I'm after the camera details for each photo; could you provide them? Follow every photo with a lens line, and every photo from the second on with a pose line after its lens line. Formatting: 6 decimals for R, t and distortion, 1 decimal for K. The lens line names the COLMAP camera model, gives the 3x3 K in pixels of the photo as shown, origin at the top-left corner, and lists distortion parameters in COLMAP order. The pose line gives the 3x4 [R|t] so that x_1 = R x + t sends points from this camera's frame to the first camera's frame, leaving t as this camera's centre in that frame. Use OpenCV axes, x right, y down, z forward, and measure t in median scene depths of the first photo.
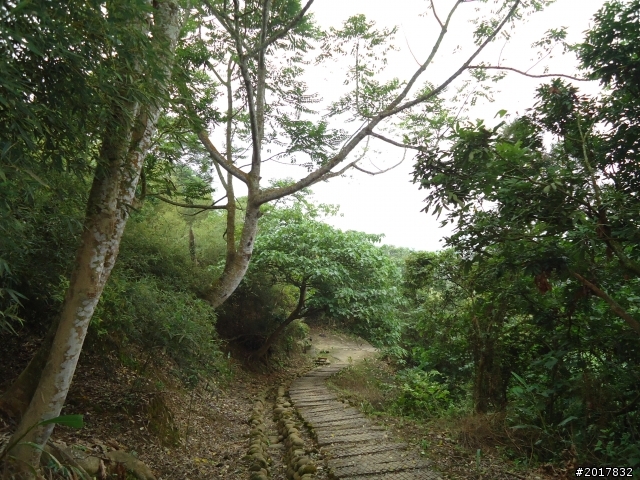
lens RADIAL K [[459.9, 0, 320.0], [0, 459.9, 240.0], [0, 0, 1]] dist [0.000207, 0.000460]
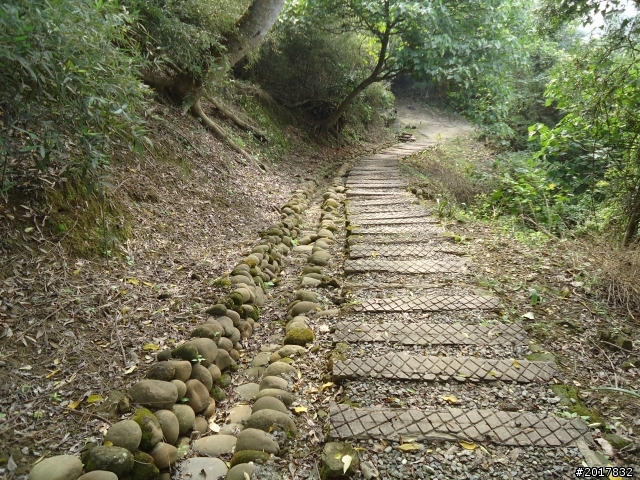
lens RADIAL K [[459.9, 0, 320.0], [0, 459.9, 240.0], [0, 0, 1]] dist [0.000207, 0.000460]
pose [[0.979589, 0.098696, -0.175112, 0.027218], [-0.006329, 0.885872, 0.463887, 0.054431], [0.200910, -0.453310, 0.868415, 0.203627]]
